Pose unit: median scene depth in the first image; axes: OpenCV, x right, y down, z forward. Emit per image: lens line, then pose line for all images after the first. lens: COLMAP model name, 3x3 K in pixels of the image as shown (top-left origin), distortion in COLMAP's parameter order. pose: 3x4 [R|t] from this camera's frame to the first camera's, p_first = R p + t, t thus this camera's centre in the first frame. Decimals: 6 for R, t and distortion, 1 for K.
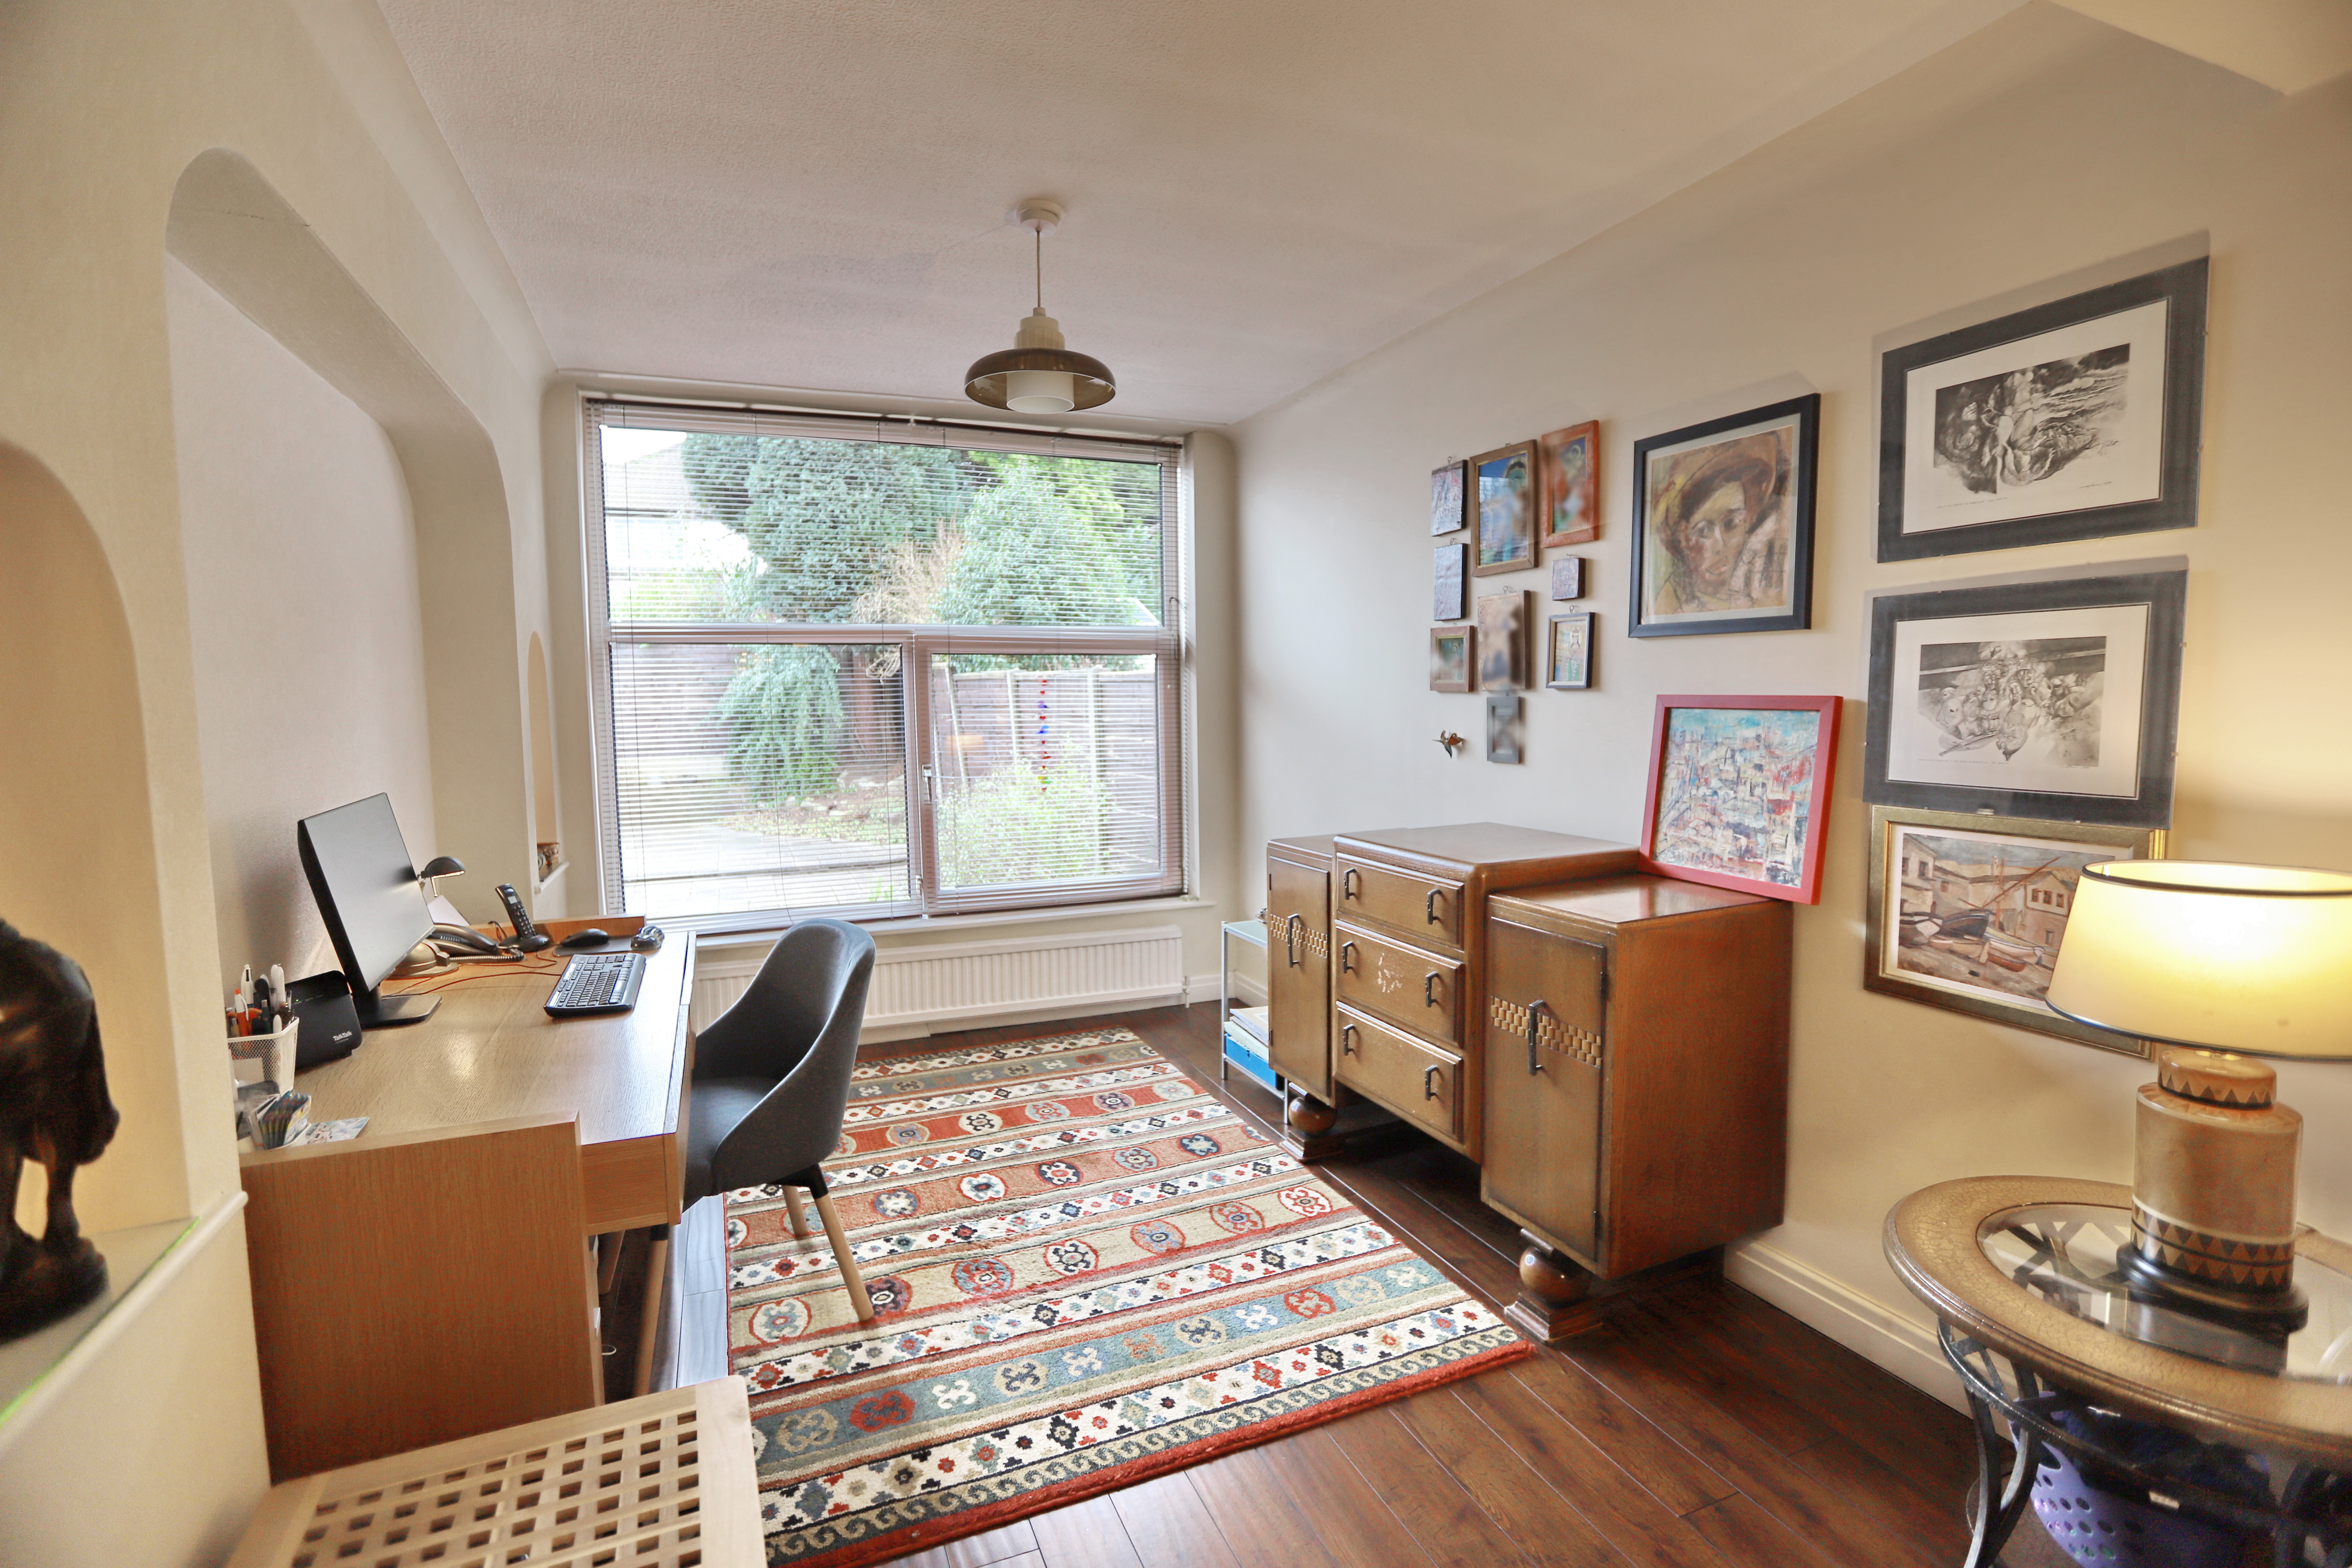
lens RADIAL K [[1080.5, 0, 1170.2], [0, 1080.5, 782.2], [0, 0, 1]] dist [-0.055747, 0.029160]
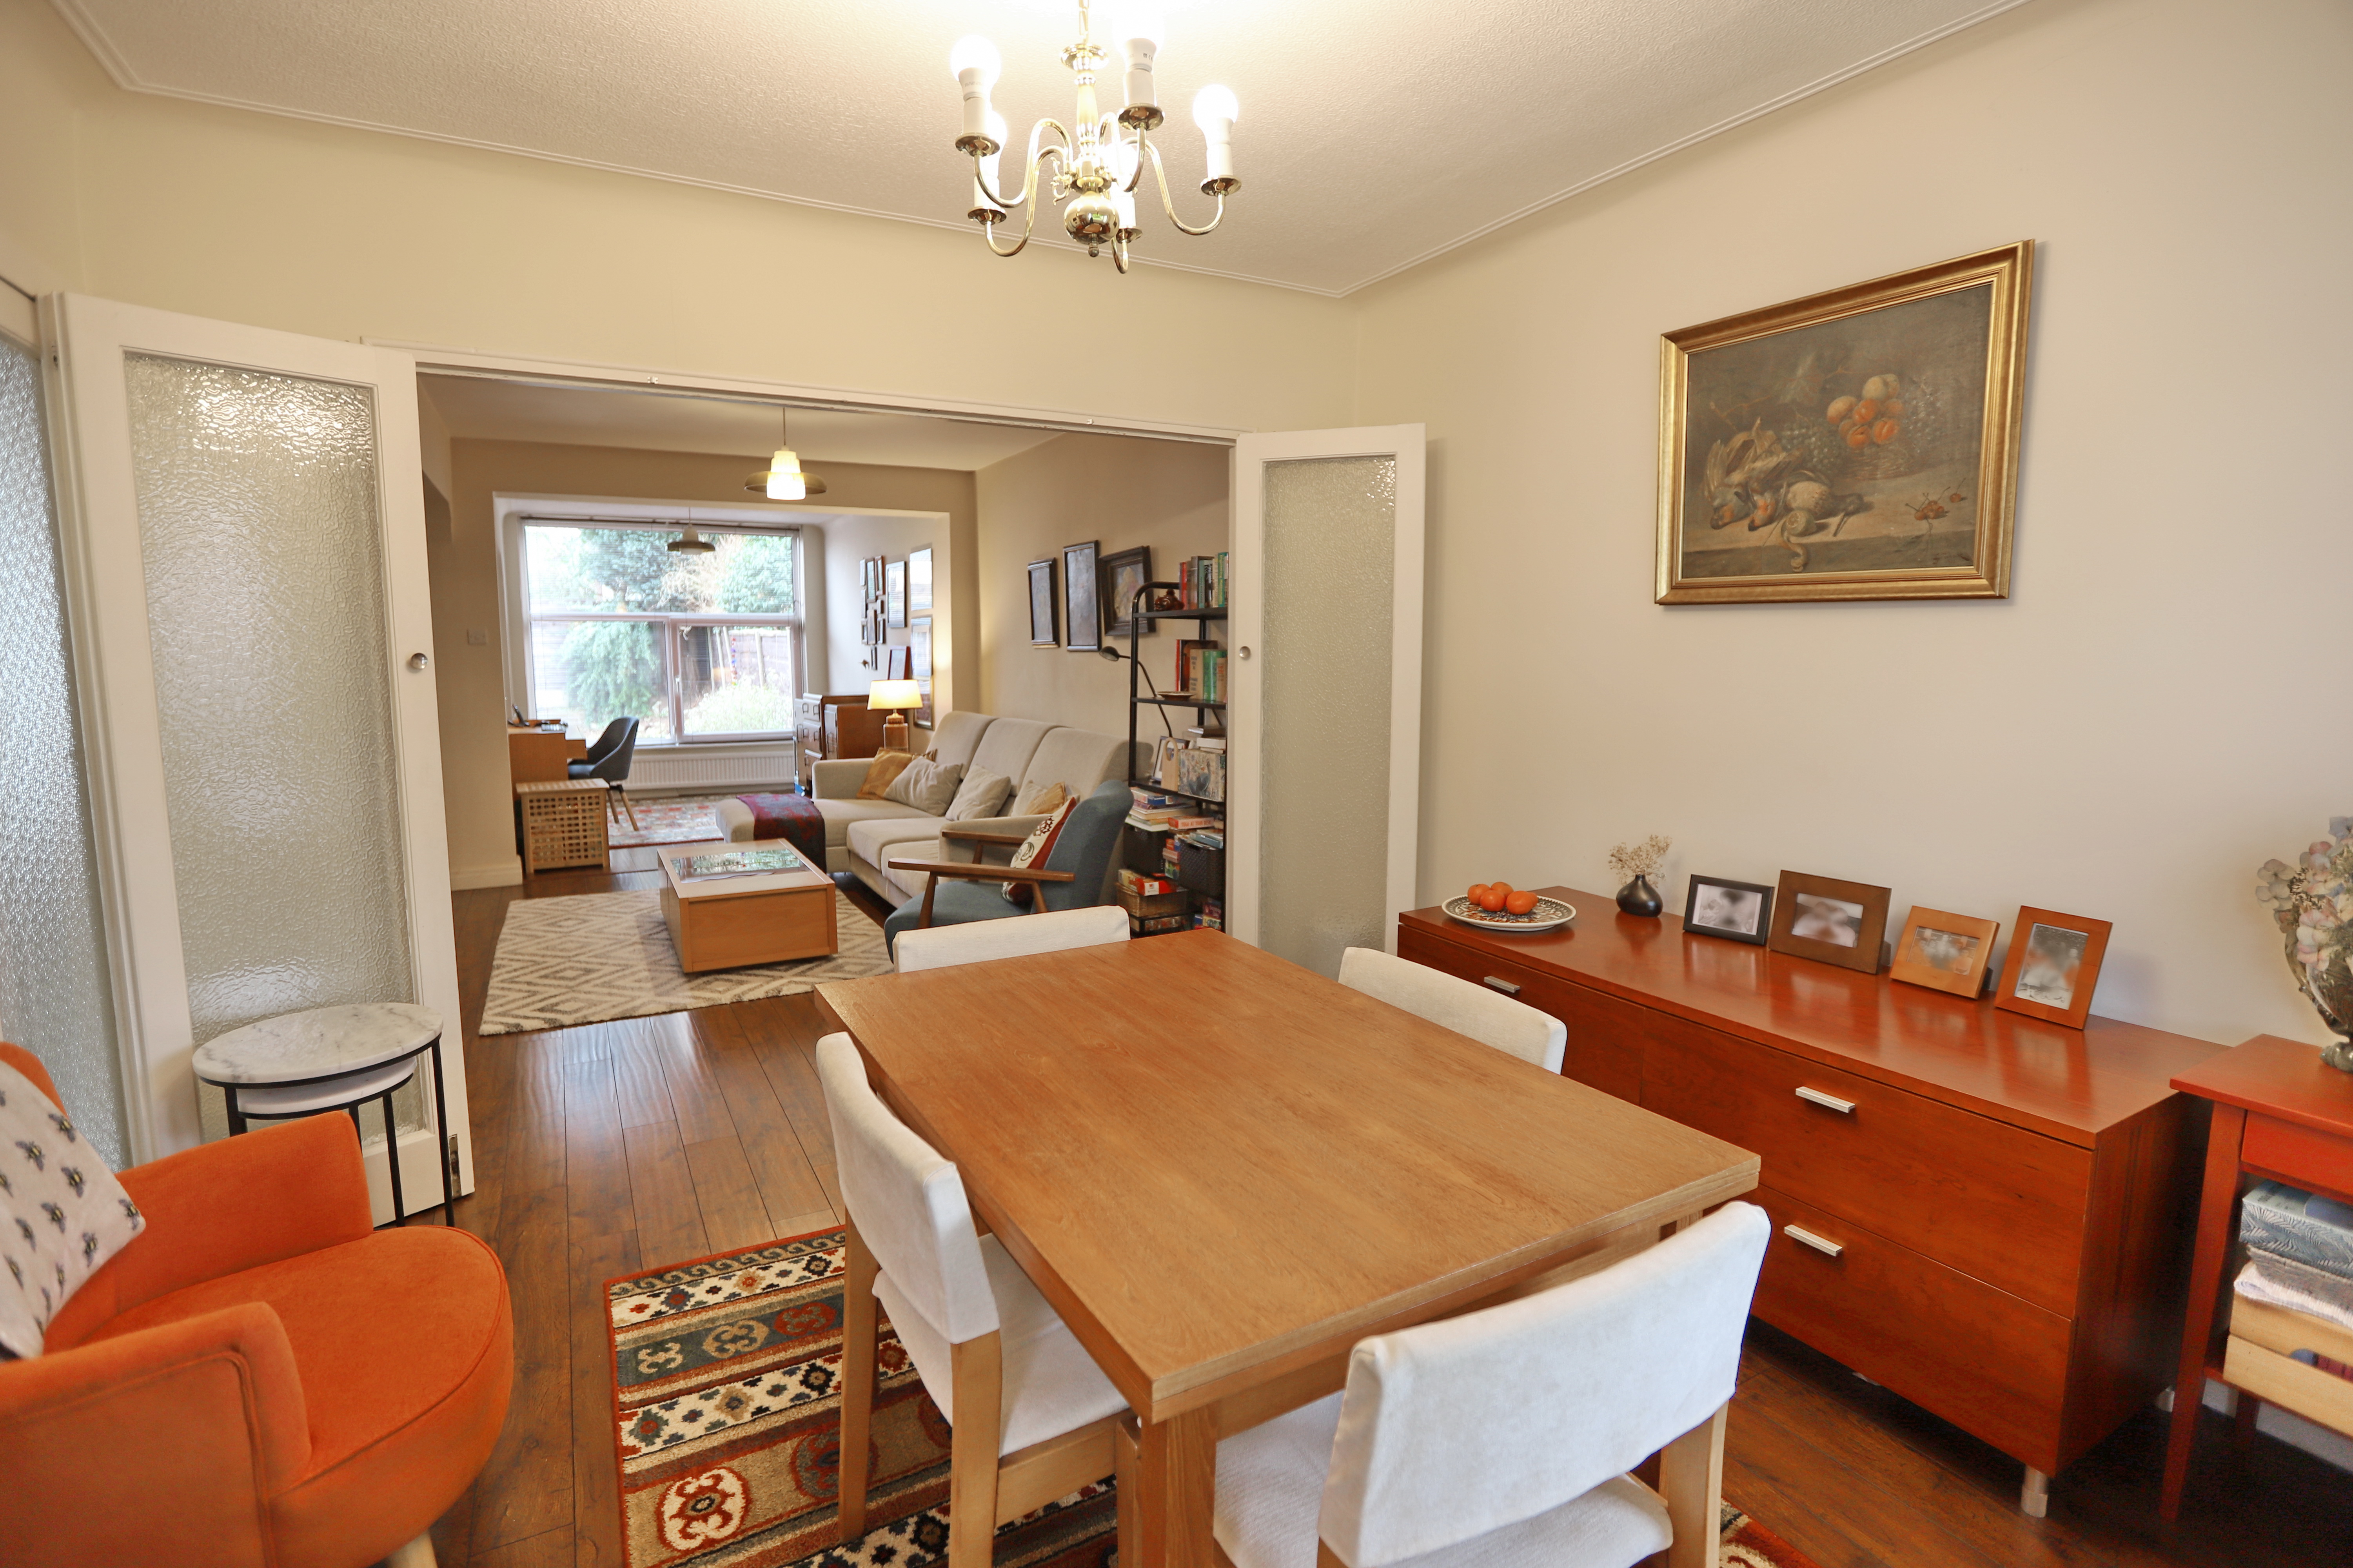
lens RADIAL K [[1140.4, 0, 1141.3], [0, 1140.4, 781.6], [0, 0, 1]] dist [-0.056126, 0.035599]
pose [[0.995495, 0.004227, 0.094722, 0.675778], [-0.007438, 0.999409, 0.033570, 0.156467], [-0.094524, -0.034124, 0.994938, -1.891952]]
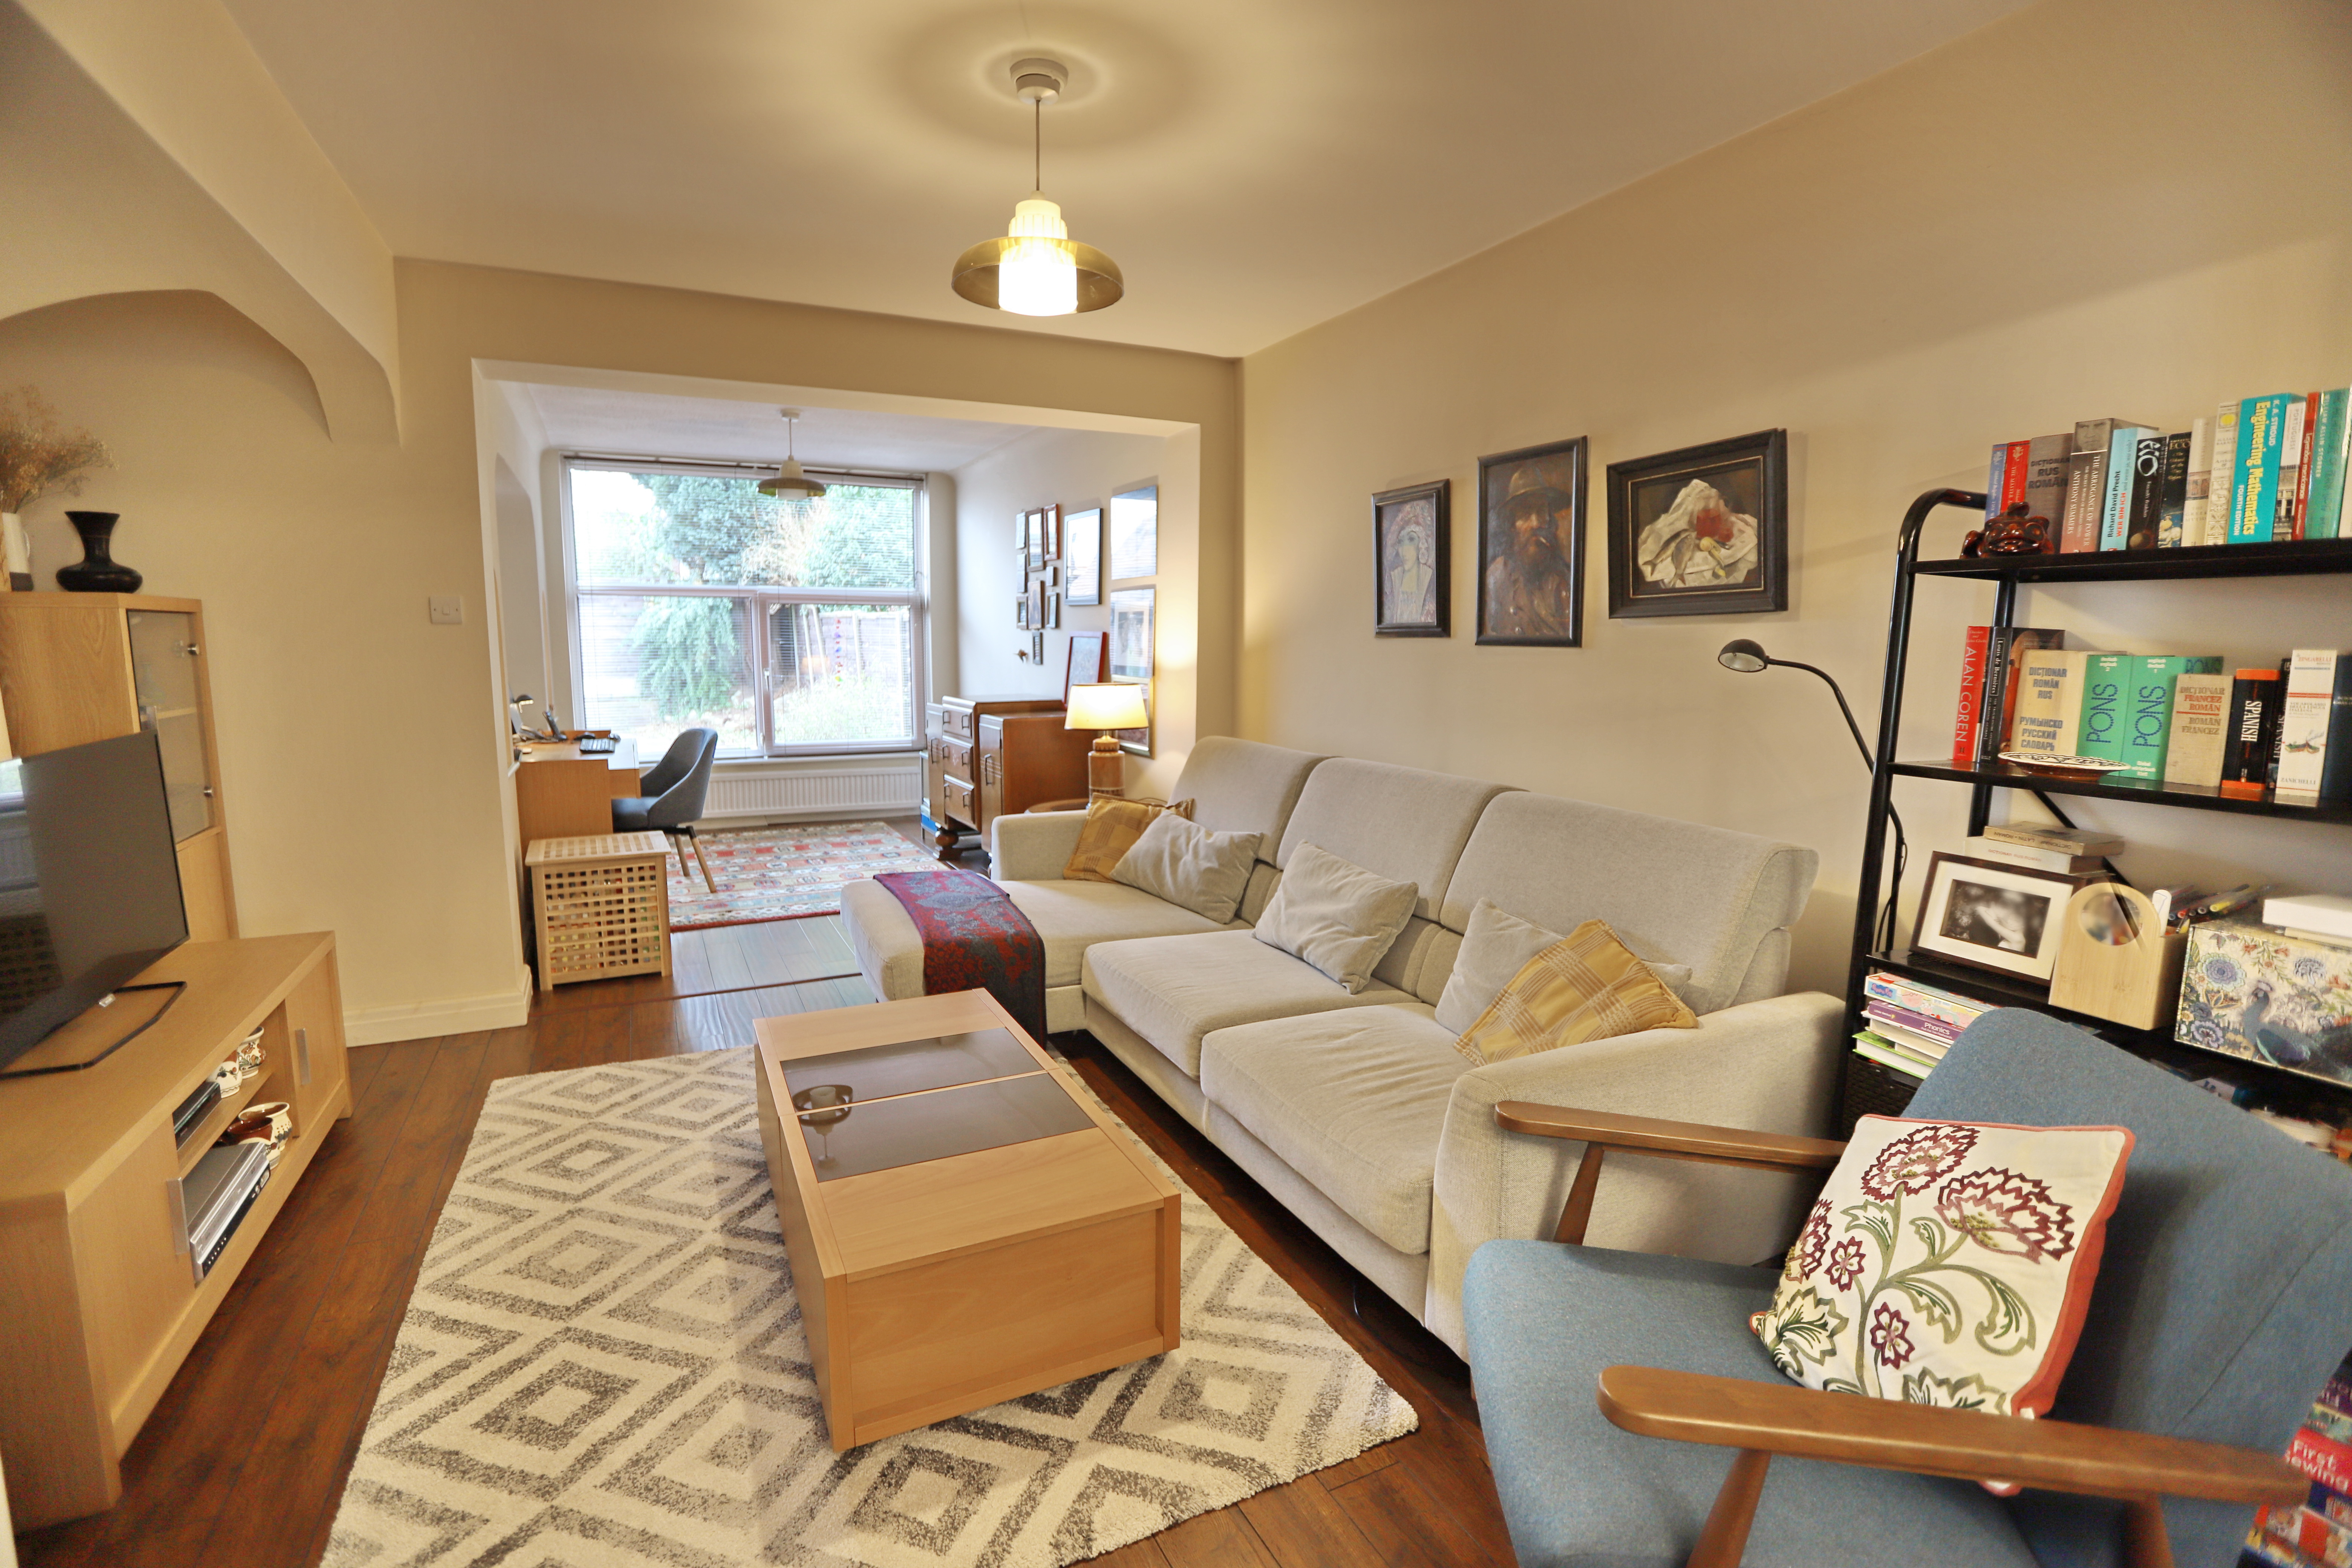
lens RADIAL K [[1080.5, 0, 1170.2], [0, 1080.5, 782.2], [0, 0, 1]] dist [-0.055747, 0.029160]
pose [[0.997096, 0.008450, 0.075689, 0.384502], [-0.012583, 0.998445, 0.054298, 0.085258], [-0.075113, -0.055093, 0.995652, -1.015636]]
